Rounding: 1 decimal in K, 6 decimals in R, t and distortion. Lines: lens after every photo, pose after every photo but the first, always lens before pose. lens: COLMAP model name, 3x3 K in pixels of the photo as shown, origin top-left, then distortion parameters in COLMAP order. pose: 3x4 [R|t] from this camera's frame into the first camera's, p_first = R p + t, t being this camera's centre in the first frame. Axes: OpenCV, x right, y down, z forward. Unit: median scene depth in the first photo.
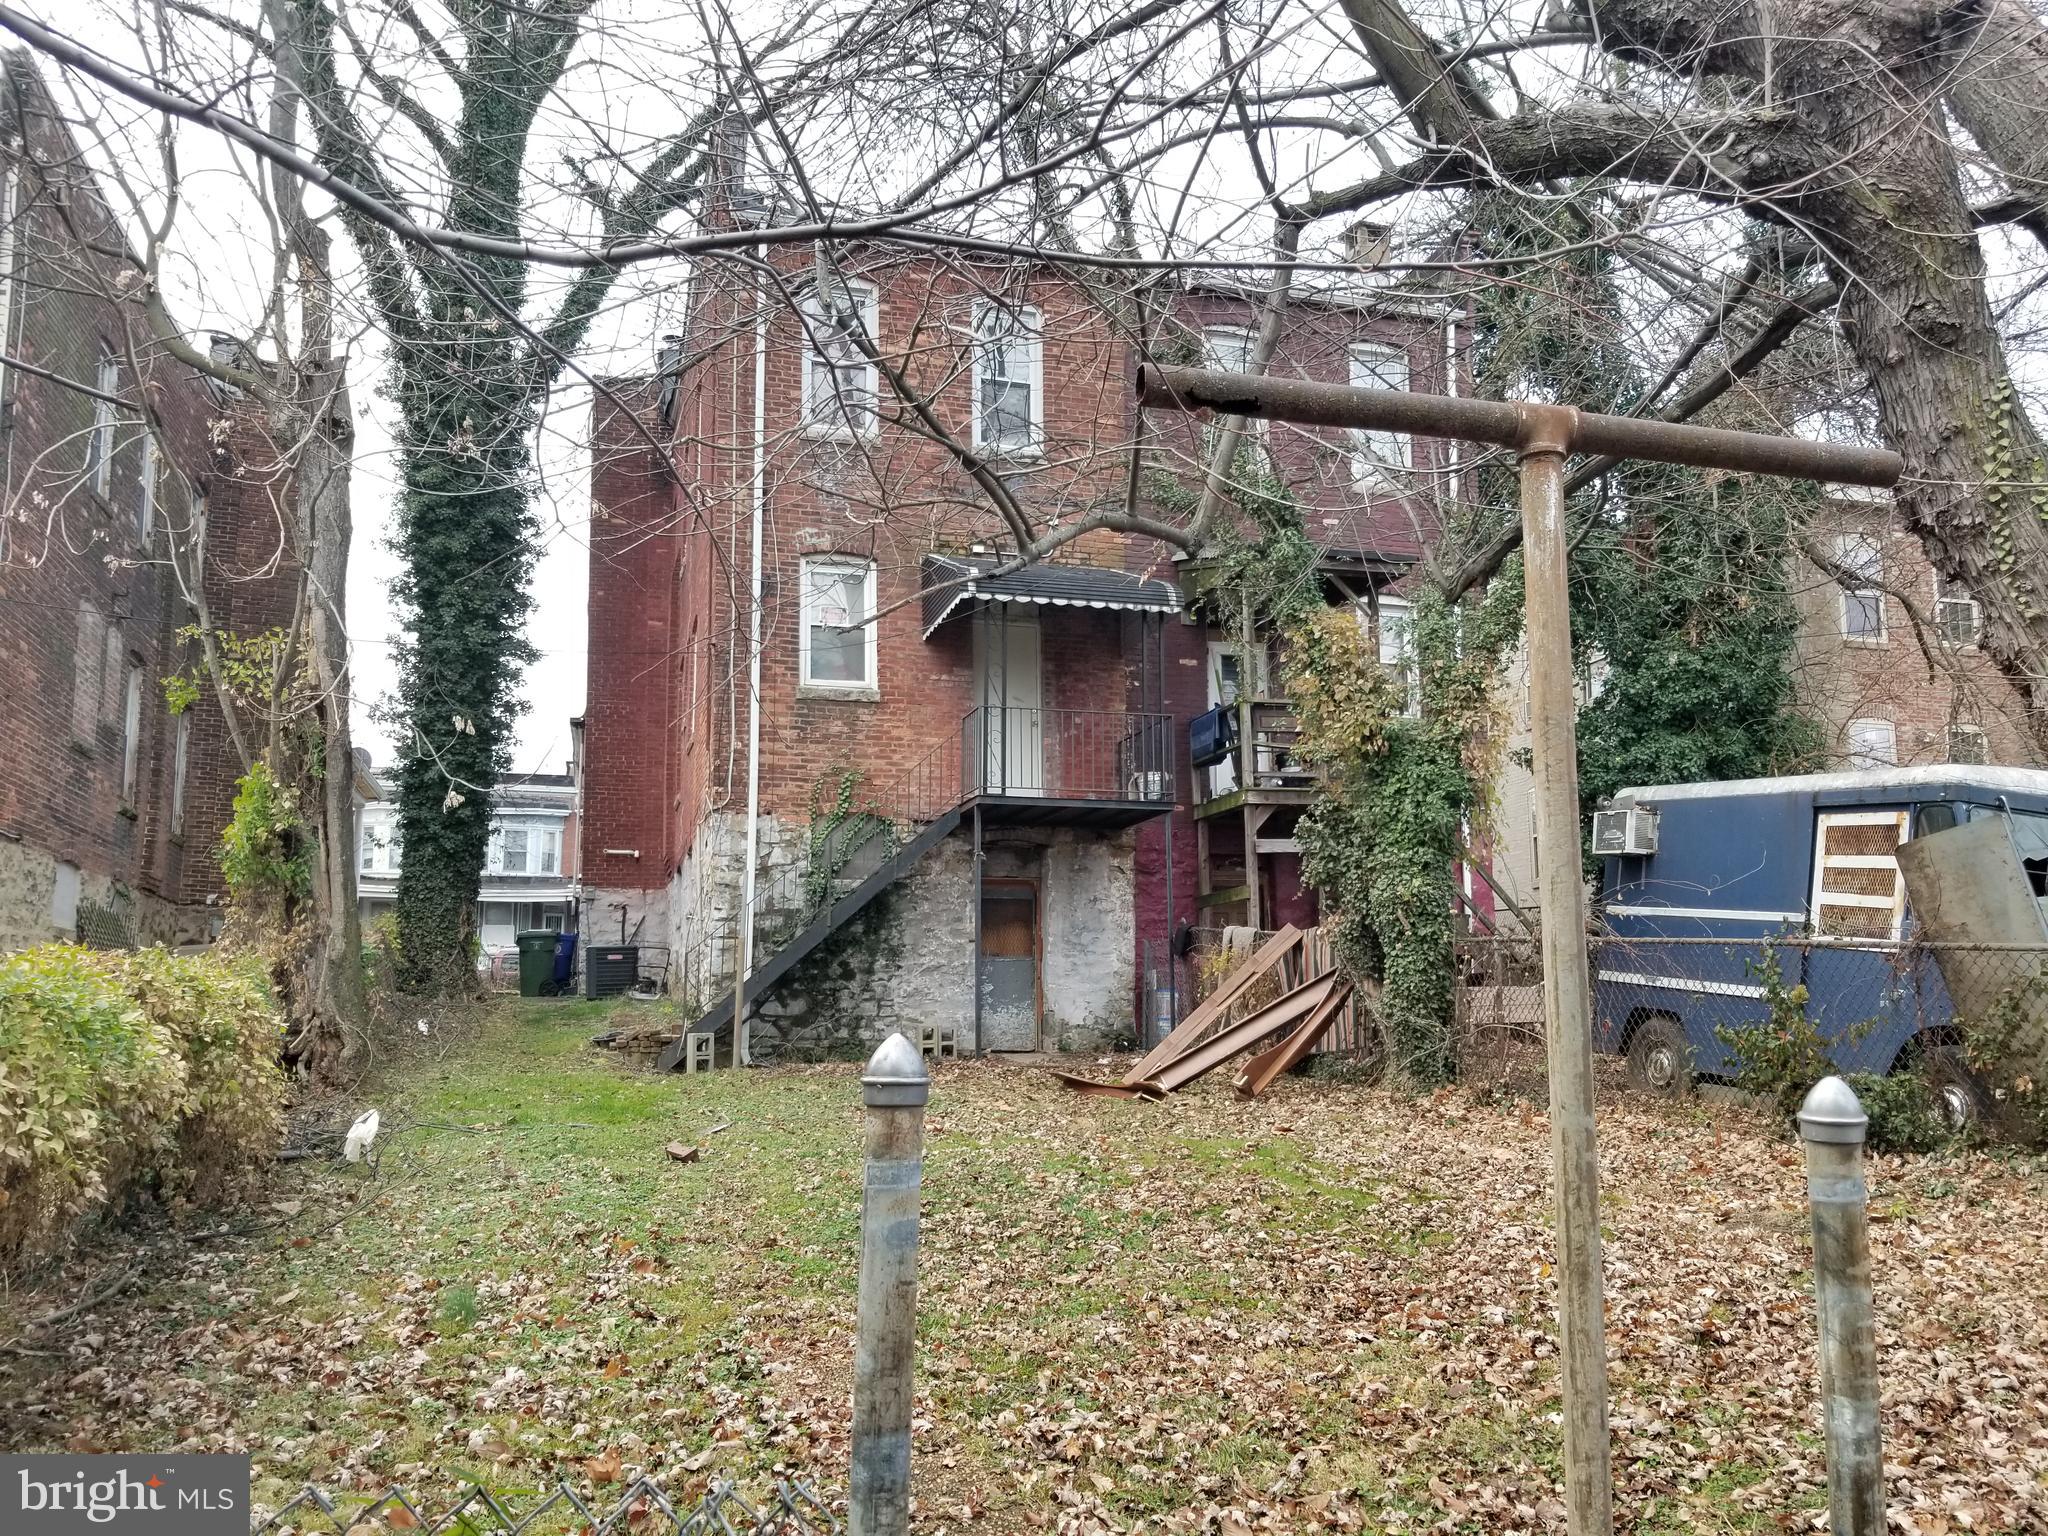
lens RADIAL K [[1564.5, 0, 1024.0], [0, 1564.5, 768.0], [0, 0, 1]] dist [0.071479, -0.160495]
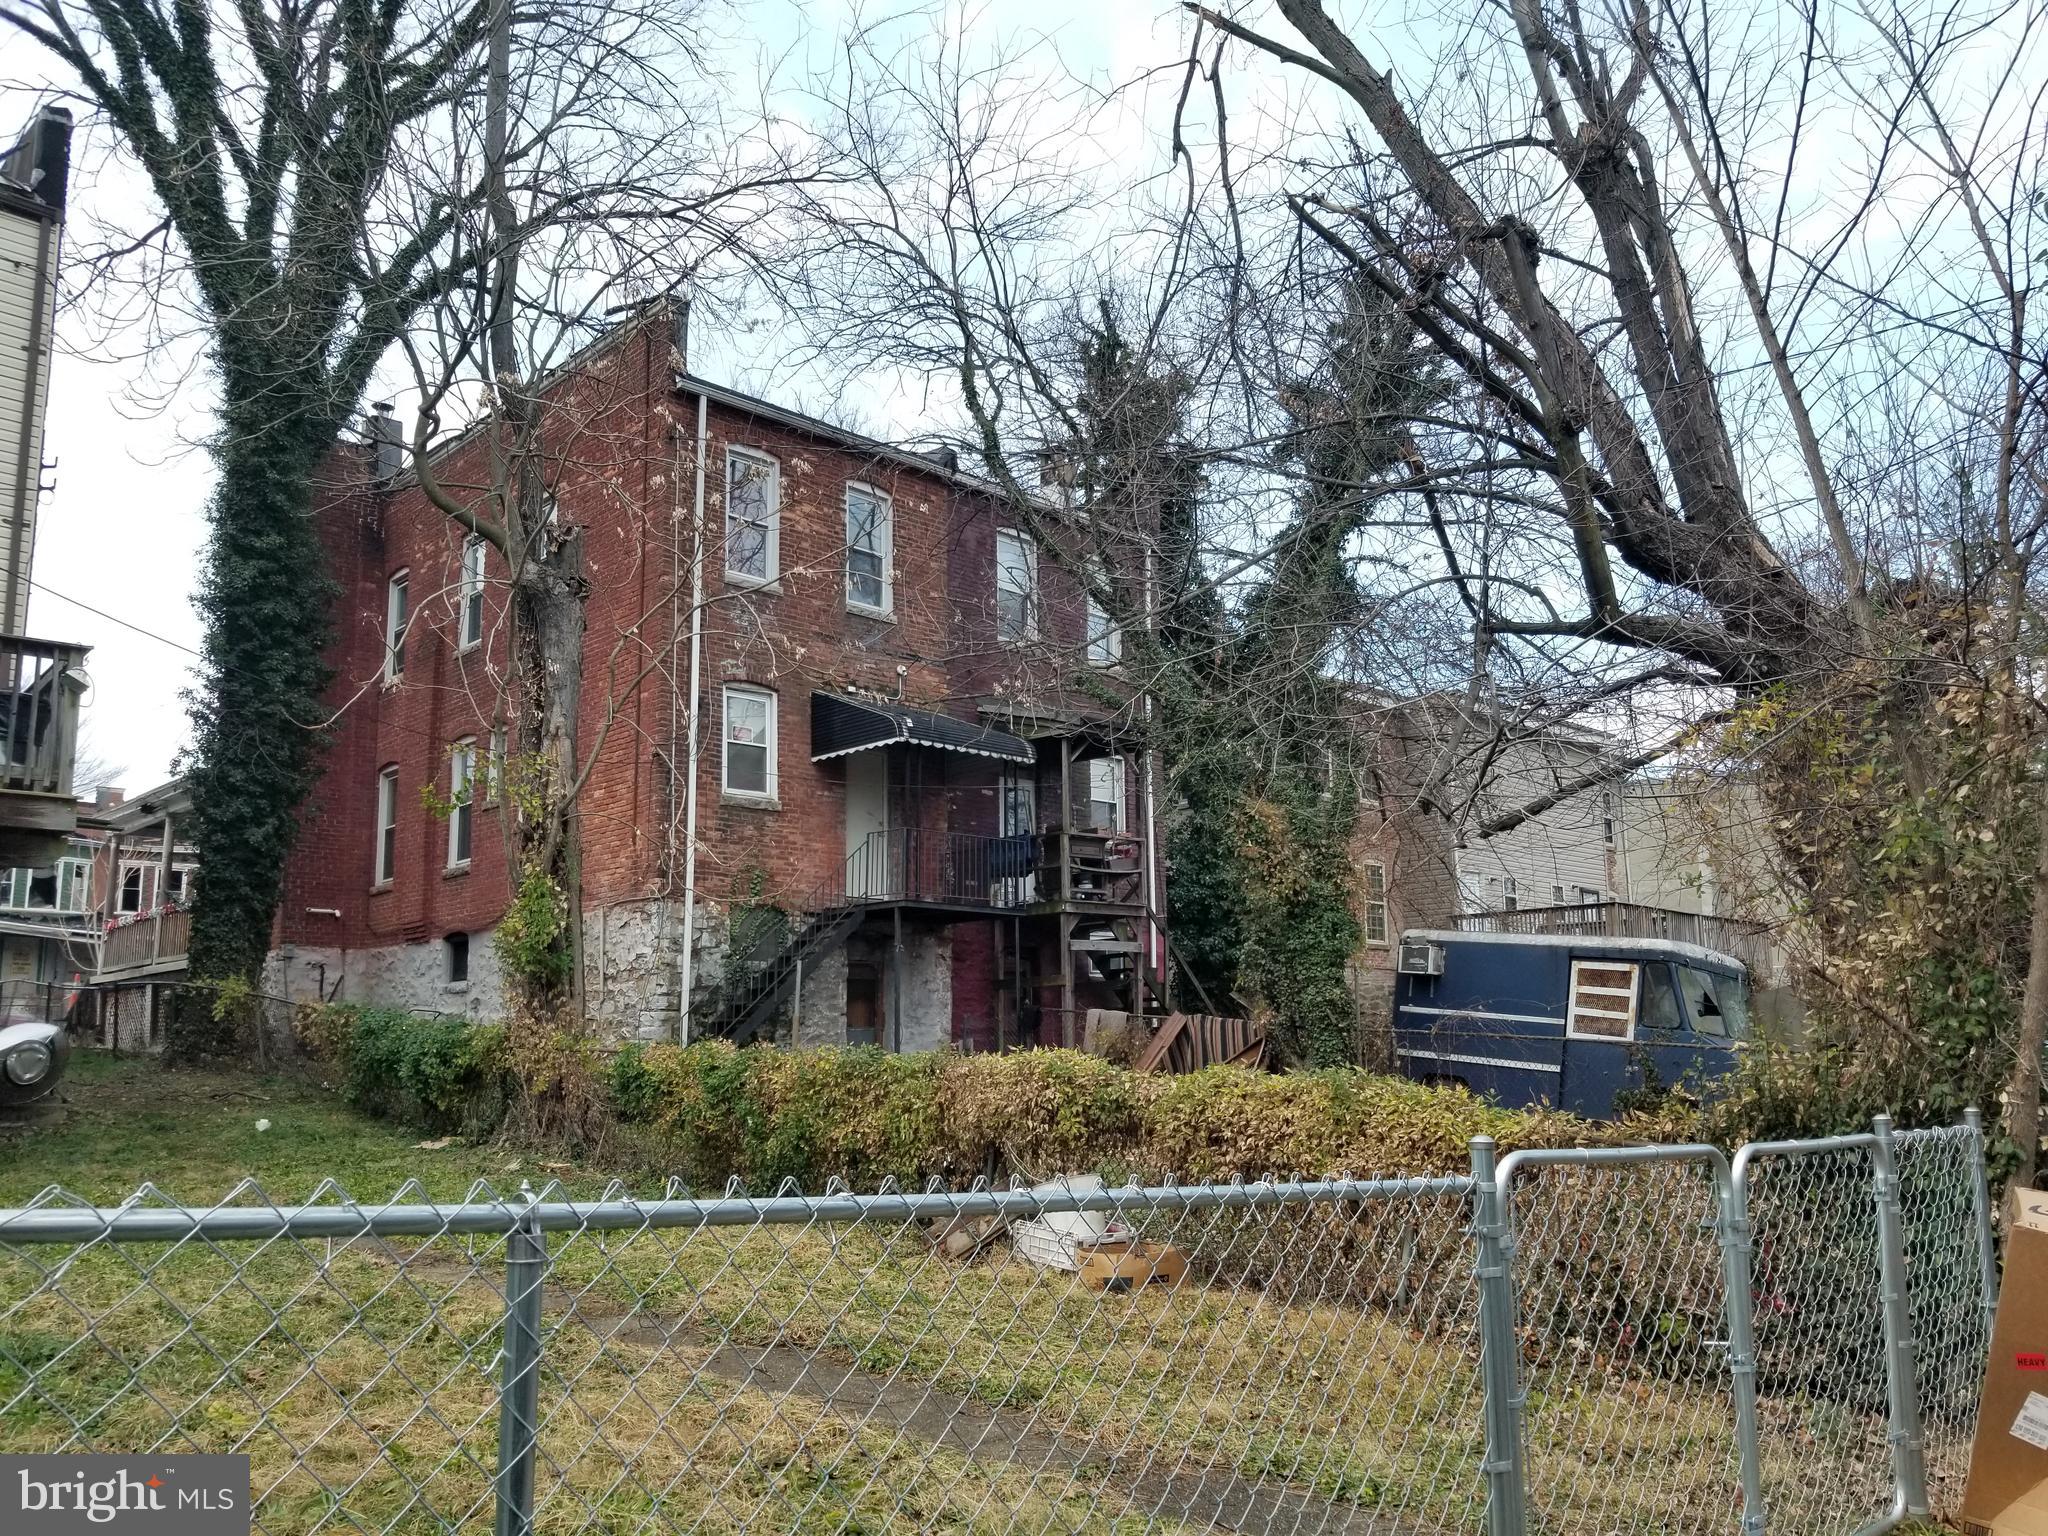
lens RADIAL K [[1564.5, 0, 1024.0], [0, 1564.5, 768.0], [0, 0, 1]] dist [0.071479, -0.160495]
pose [[0.894462, 0.083892, 0.439204, -0.470949], [-0.070483, 0.996415, -0.046783, -0.033764], [-0.441554, 0.010889, 0.897169, -0.157858]]
